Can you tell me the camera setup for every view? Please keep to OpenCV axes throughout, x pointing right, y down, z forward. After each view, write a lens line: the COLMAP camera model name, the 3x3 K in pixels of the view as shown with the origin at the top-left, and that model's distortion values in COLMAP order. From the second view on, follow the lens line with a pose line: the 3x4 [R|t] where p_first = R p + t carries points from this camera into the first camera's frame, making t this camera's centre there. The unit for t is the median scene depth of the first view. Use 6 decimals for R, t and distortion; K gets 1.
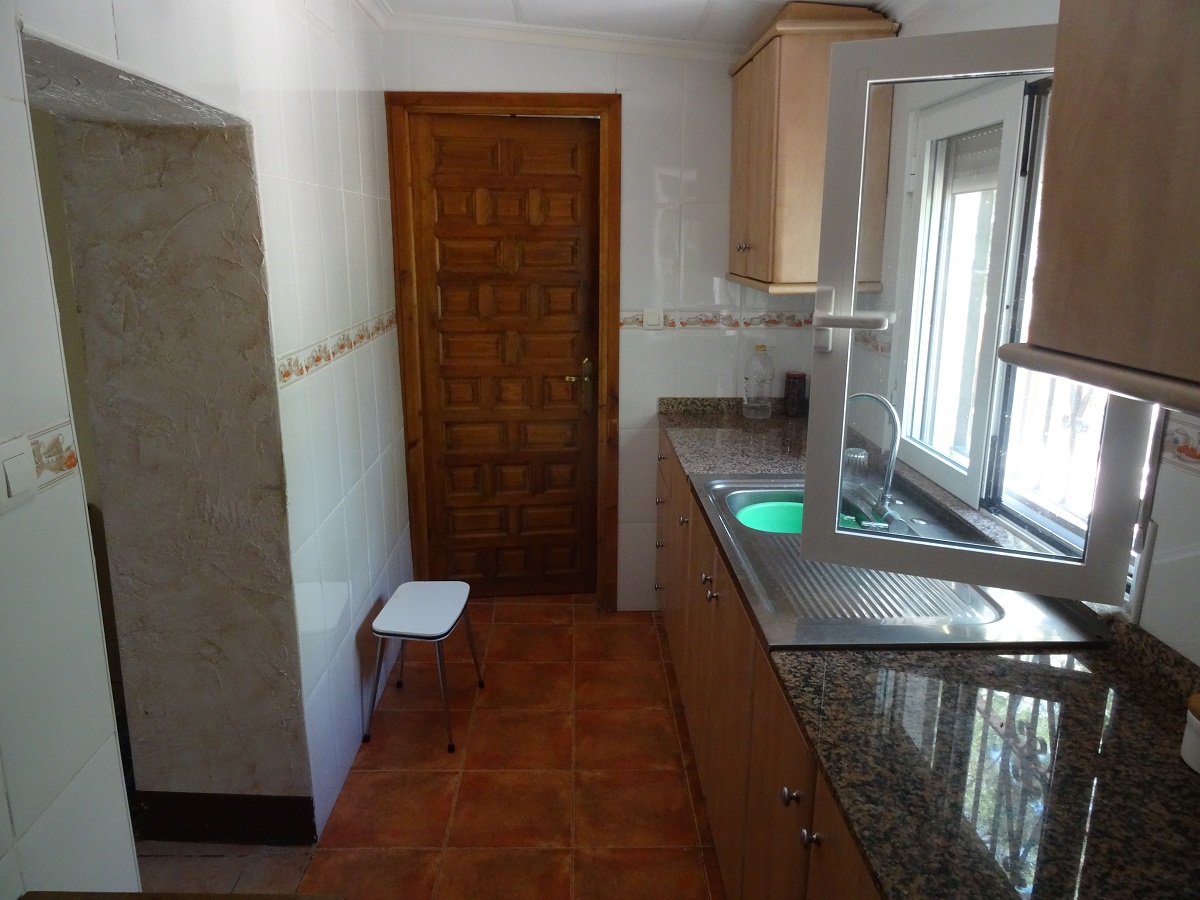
lens RADIAL K [[863.0, 0, 599.0], [0, 863.0, 450.7], [0, 0, 1]] dist [0.003550, -0.003960]
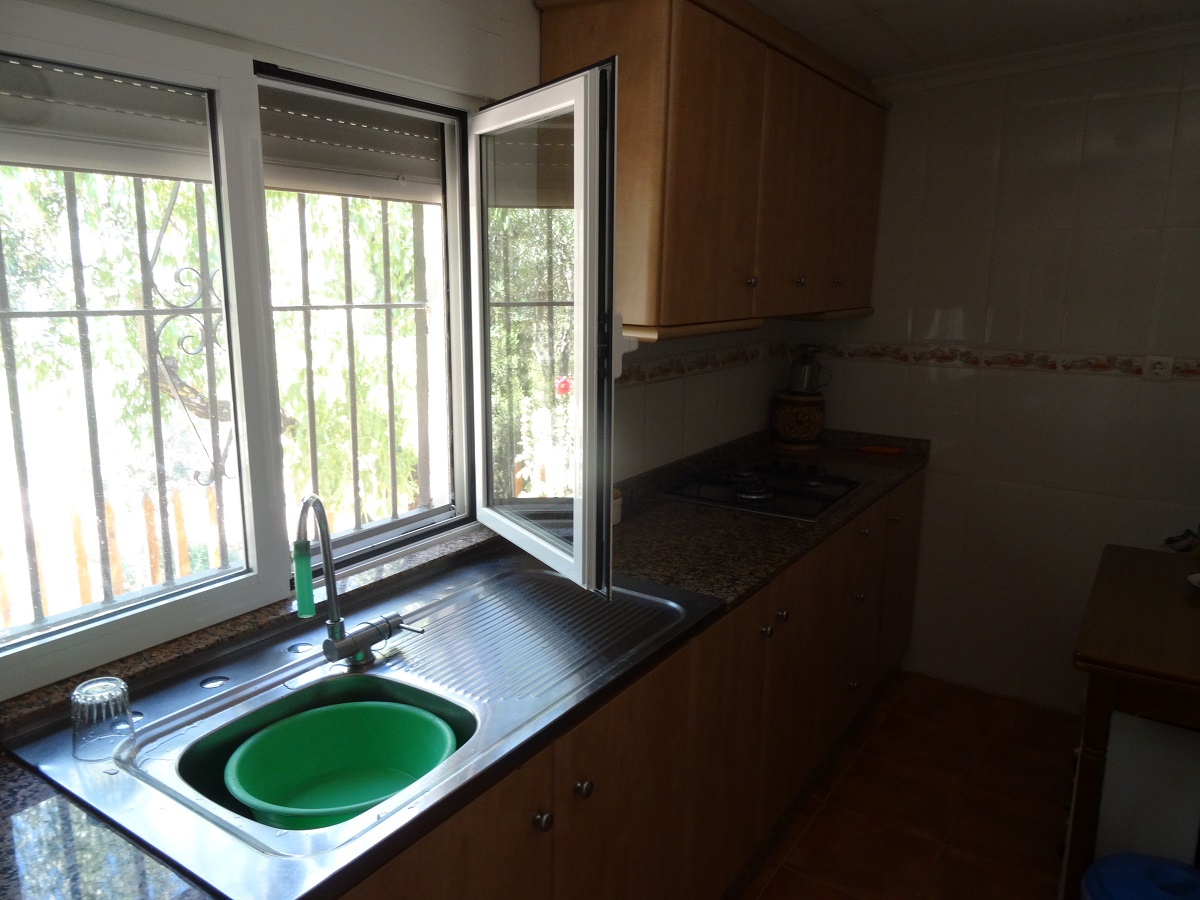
lens RADIAL K [[863.0, 0, 601.8], [0, 863.0, 446.6], [0, 0, 1]] dist [0.003550, -0.003960]
pose [[0.817668, 0.114857, -0.564116, 0.359025], [-0.138508, 0.990361, 0.000879, -0.004568], [0.558779, 0.077416, 0.825695, 0.034001]]
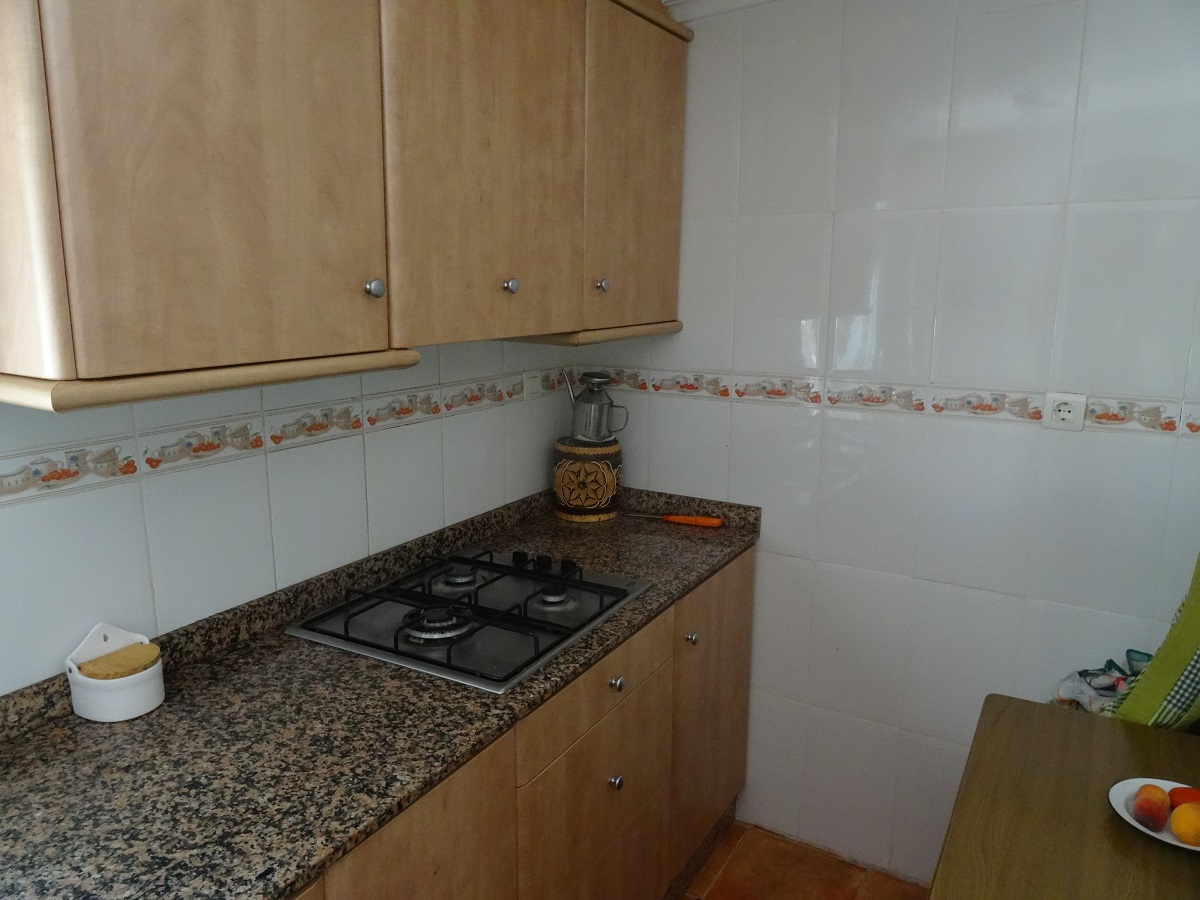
lens RADIAL K [[863.0, 0, 597.0], [0, 863.0, 449.9], [0, 0, 1]] dist [0.003550, -0.003960]
pose [[0.850420, 0.101372, -0.516246, 0.349676], [-0.122205, 0.992484, -0.006422, -0.140473], [0.511715, 0.068549, 0.856416, 0.599664]]
